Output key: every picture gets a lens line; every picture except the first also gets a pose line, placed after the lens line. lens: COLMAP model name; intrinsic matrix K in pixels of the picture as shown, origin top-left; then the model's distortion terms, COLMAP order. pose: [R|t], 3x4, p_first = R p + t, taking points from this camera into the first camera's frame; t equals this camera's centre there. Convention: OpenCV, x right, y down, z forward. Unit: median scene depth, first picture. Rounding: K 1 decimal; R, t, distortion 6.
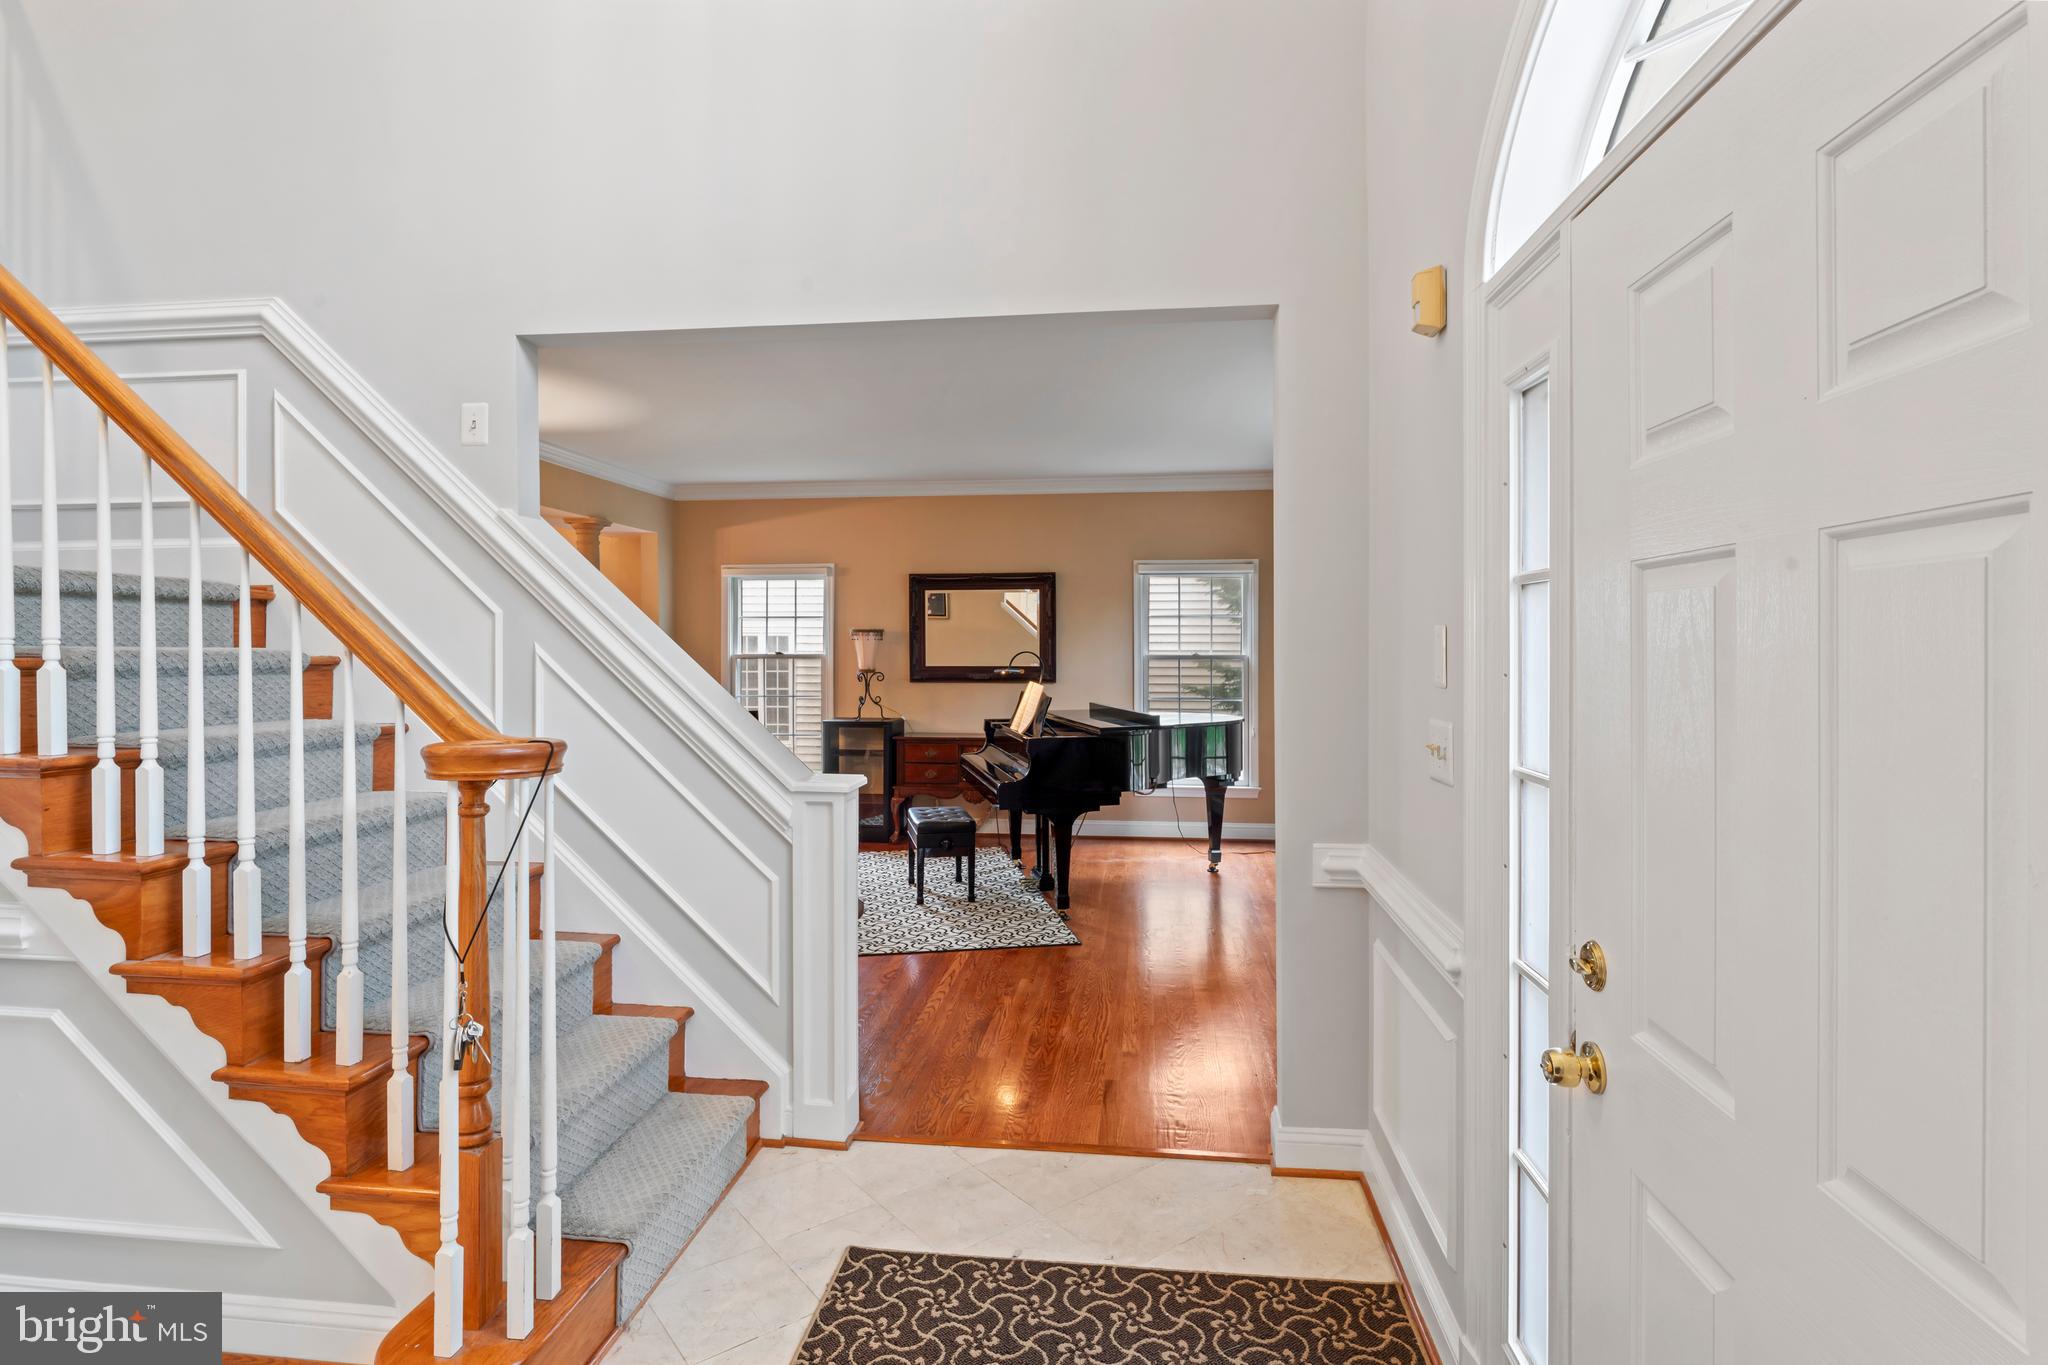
lens RADIAL K [[1019.5, 0, 1024.7], [0, 1019.5, 660.4], [0, 0, 1]] dist [-0.005706, -0.000700]
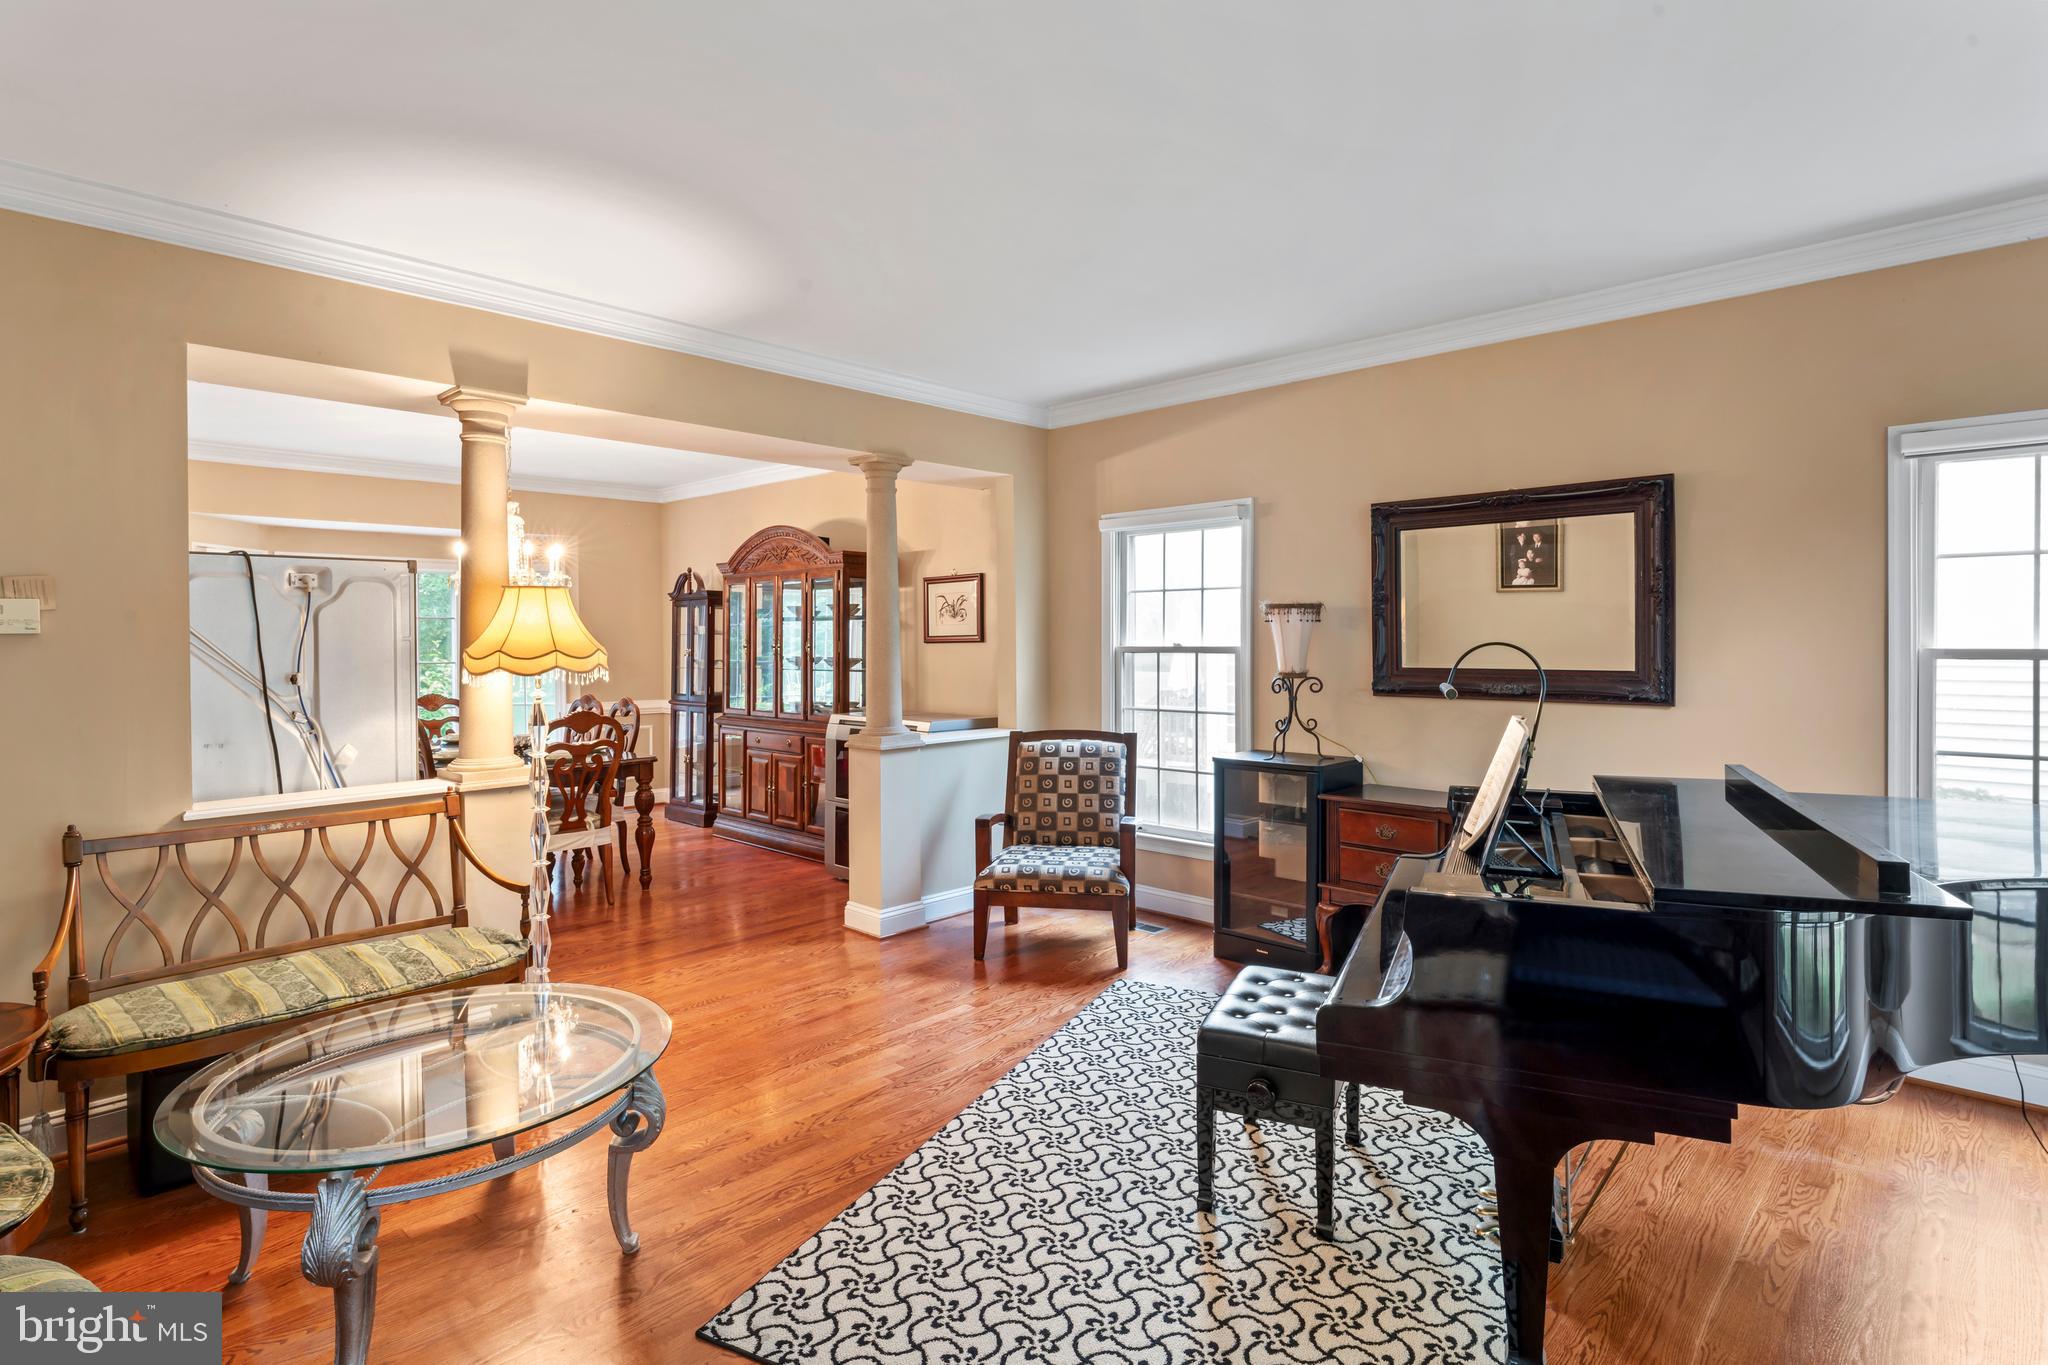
lens RADIAL K [[1019.5, 0, 1026.2], [0, 1019.5, 645.8], [0, 0, 1]] dist [-0.005706, -0.000700]
pose [[0.799003, 0.000381, -0.601327, 0.074060], [-0.002685, 0.999992, -0.002934, -0.004073], [0.601322, 0.003959, 0.798997, 0.437031]]
